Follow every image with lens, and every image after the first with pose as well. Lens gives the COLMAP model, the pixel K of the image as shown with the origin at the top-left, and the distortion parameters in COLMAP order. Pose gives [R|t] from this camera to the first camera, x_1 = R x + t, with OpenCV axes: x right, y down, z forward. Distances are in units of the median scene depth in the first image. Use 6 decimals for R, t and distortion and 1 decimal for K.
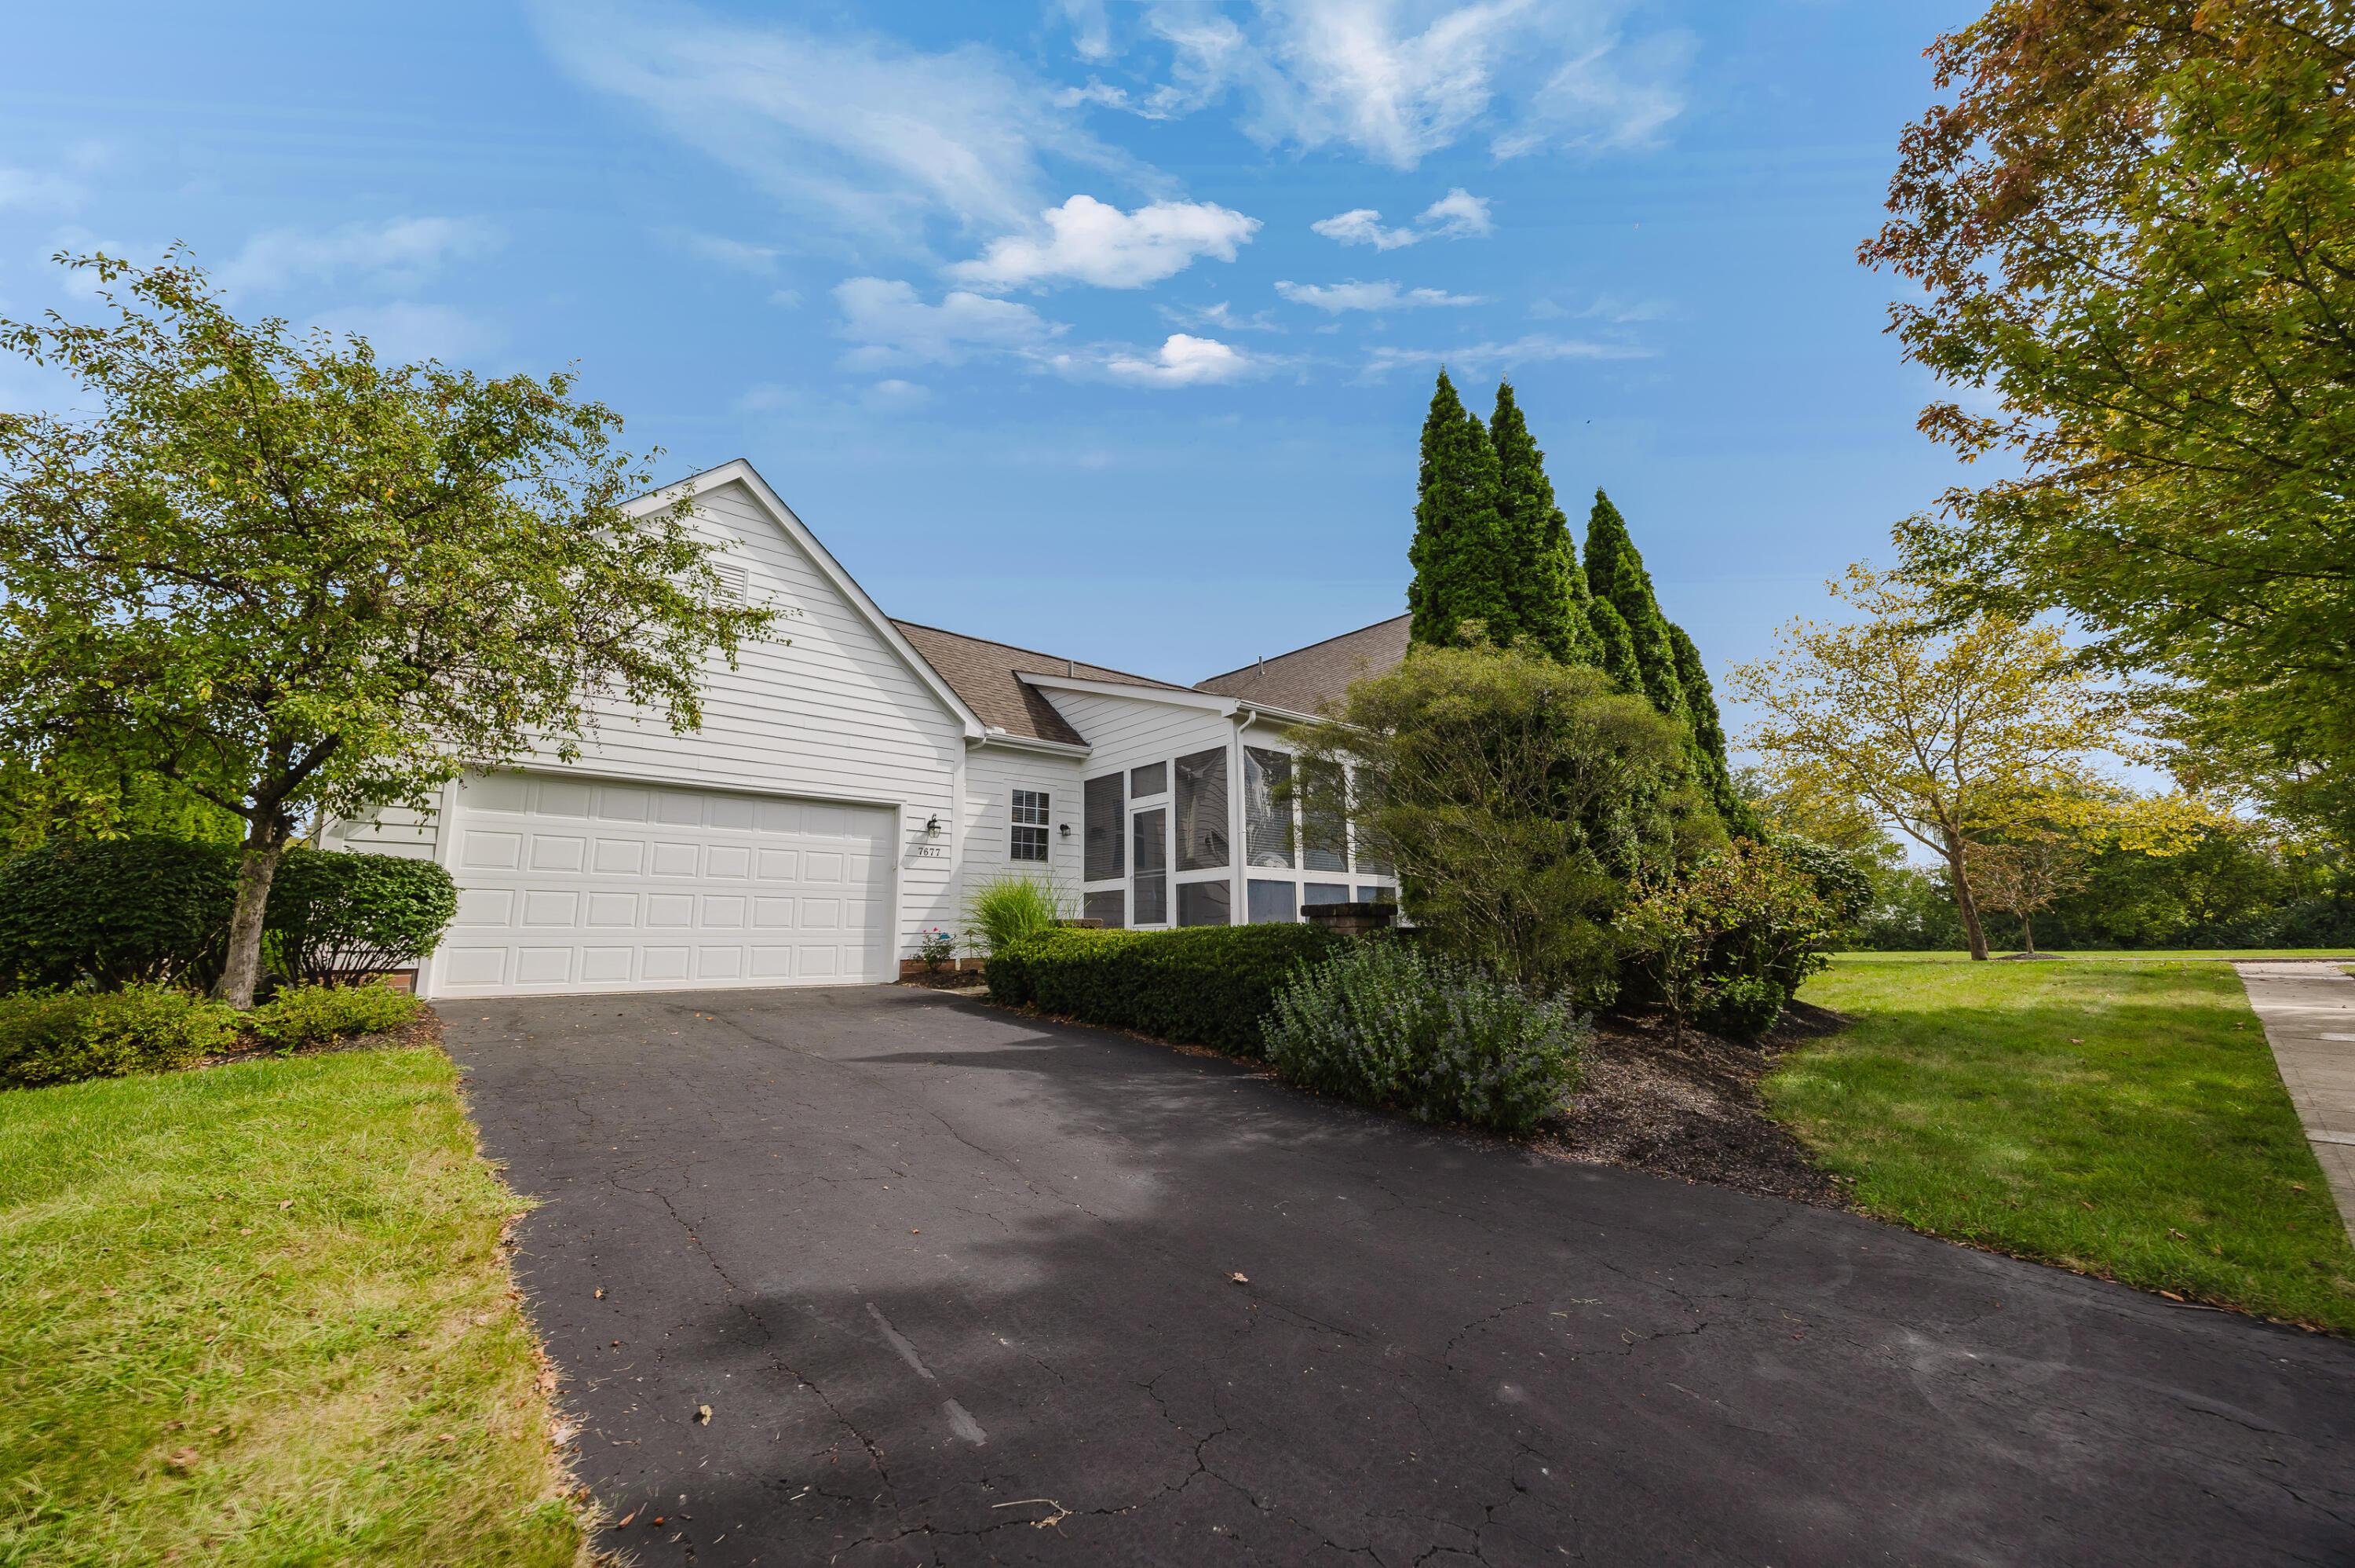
lens RADIAL K [[893.3, 0, 1166.7], [0, 893.3, 790.8], [0, 0, 1]] dist [-0.000326, -0.000657]
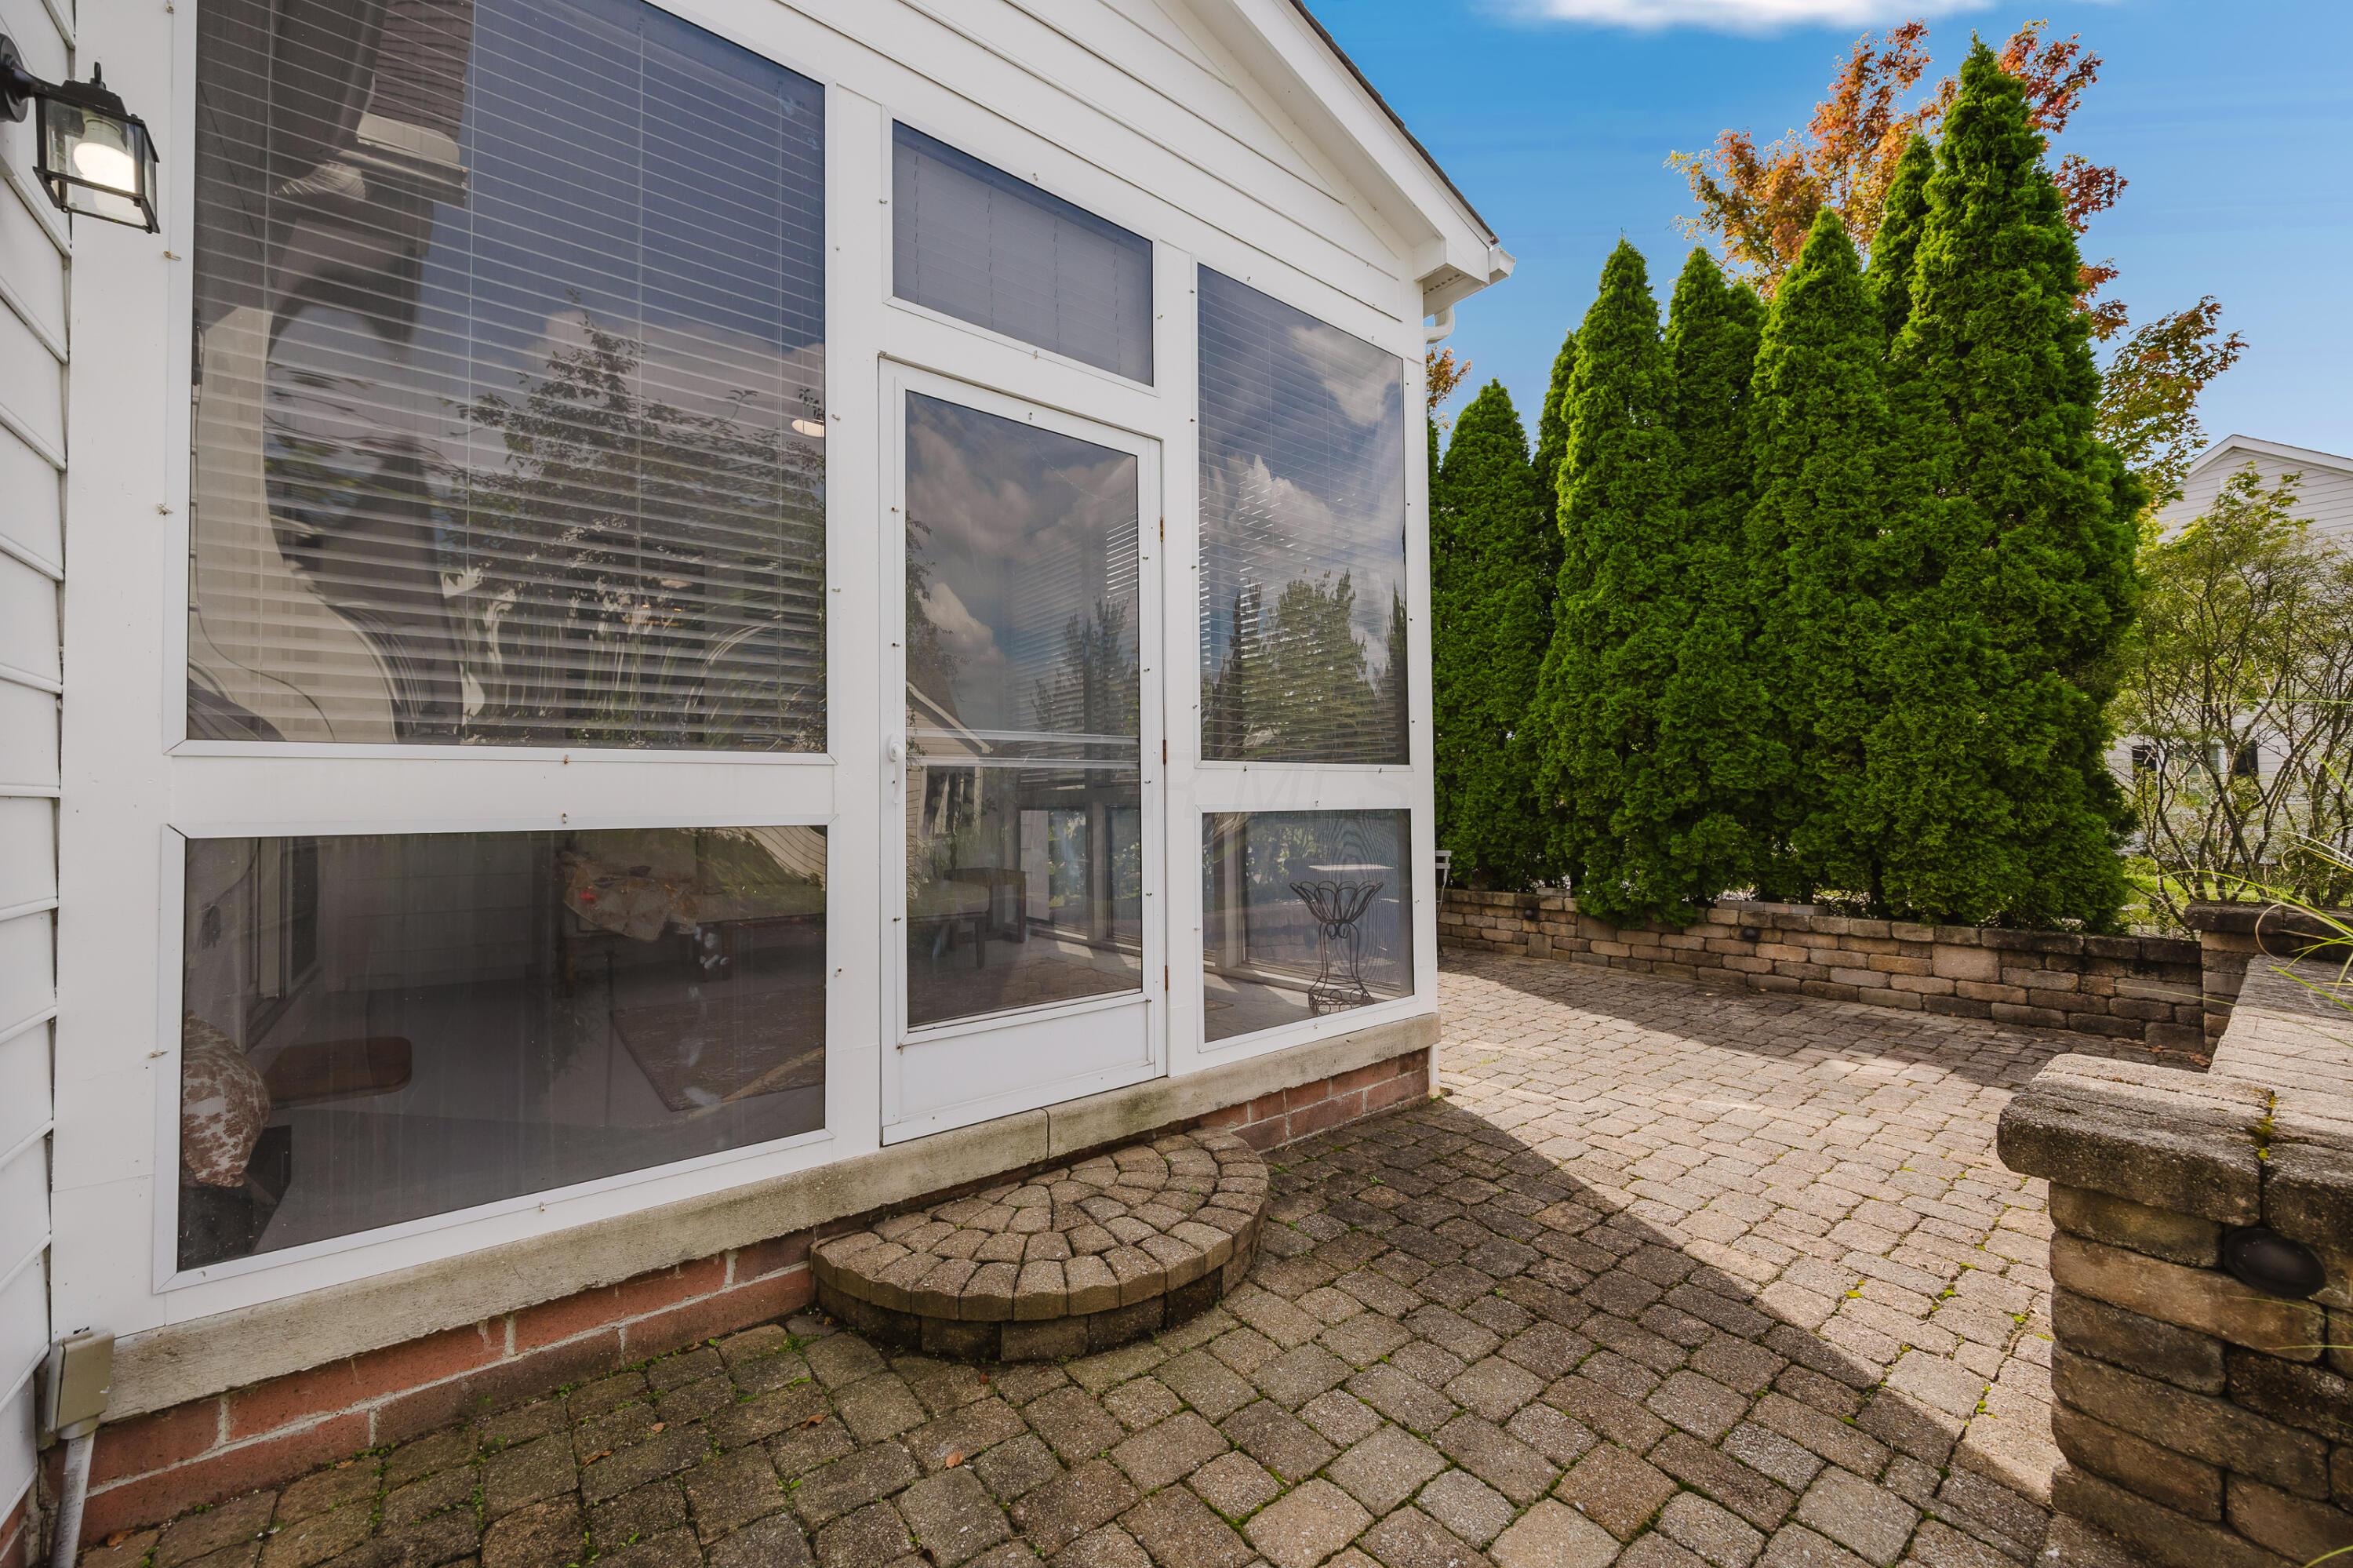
lens RADIAL K [[892.7, 0, 1174.1], [0, 892.7, 780.9], [0, 0, 1]] dist [-0.000326, -0.000657]
pose [[0.034403, 0.031519, 0.998911, -0.214525], [-0.155673, 0.987472, -0.025796, 0.101334], [-0.987209, -0.154616, 0.038879, 0.972489]]
